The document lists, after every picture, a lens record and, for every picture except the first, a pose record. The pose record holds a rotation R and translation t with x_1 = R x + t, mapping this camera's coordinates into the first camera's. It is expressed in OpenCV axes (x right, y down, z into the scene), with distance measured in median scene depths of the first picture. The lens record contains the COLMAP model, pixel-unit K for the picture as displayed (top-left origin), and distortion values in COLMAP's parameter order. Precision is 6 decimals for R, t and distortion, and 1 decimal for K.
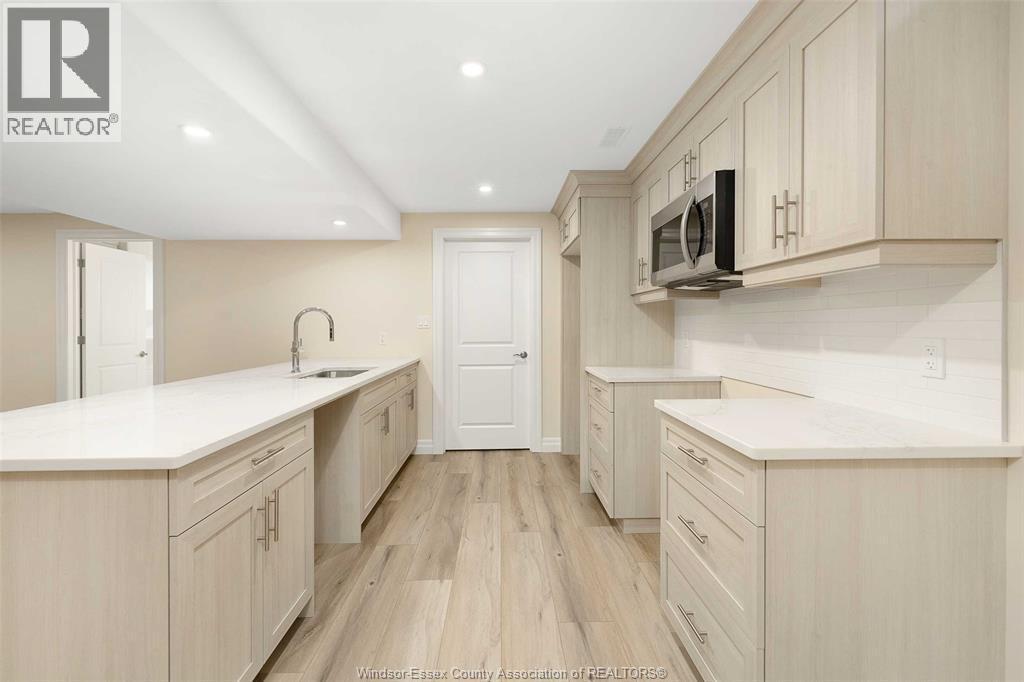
lens RADIAL K [[461.7, 0, 511.8], [0, 461.7, 336.8], [0, 0, 1]] dist [0.012401, 0.000046]
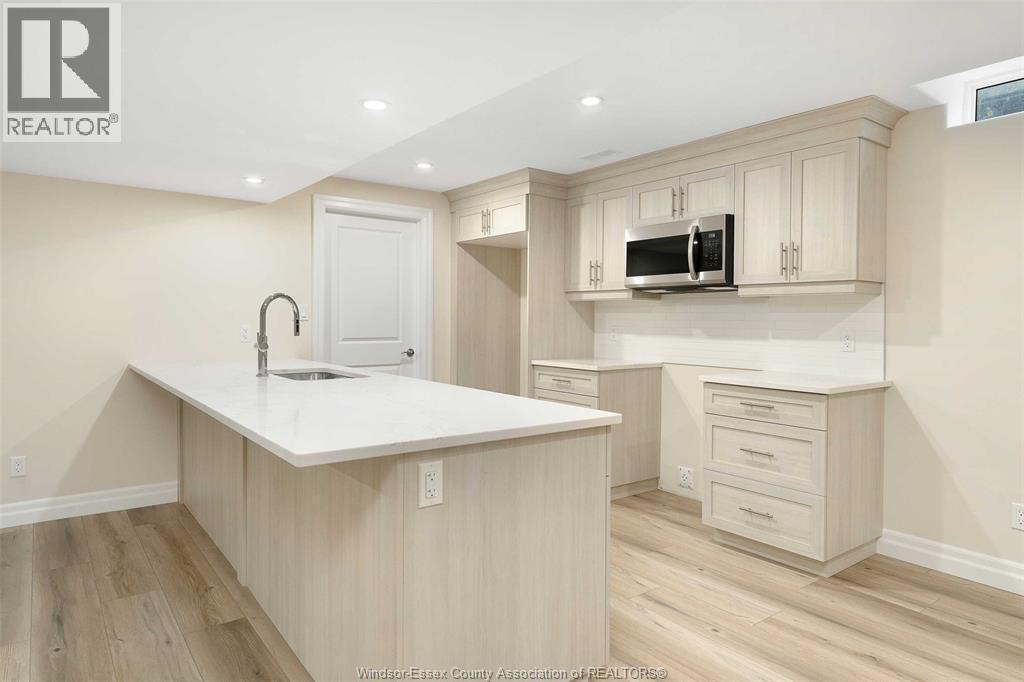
lens RADIAL K [[625.4, 0, 529.0], [0, 625.4, 339.1], [0, 0, 1]] dist [0.002399, -0.000762]
pose [[0.800489, -0.005147, 0.599325, -0.839714], [0.001149, 0.999974, 0.007053, 0.009576], [-0.599346, -0.004957, 0.800475, -0.127142]]
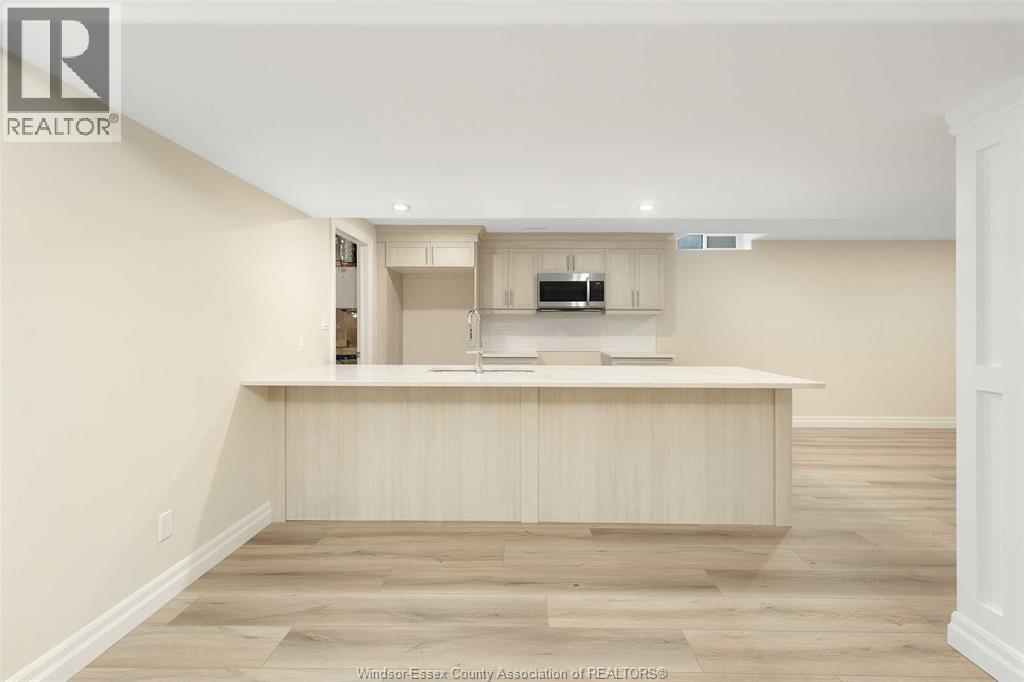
lens RADIAL K [[452.1, 0, 524.5], [0, 452.1, 334.1], [0, 0, 1]] dist [0.000624, 0.000197]
pose [[0.023643, -0.008007, 0.999688, -1.638720], [0.022499, 0.999719, 0.007476, -0.011544], [-0.999467, 0.022316, 0.023816, 1.000627]]
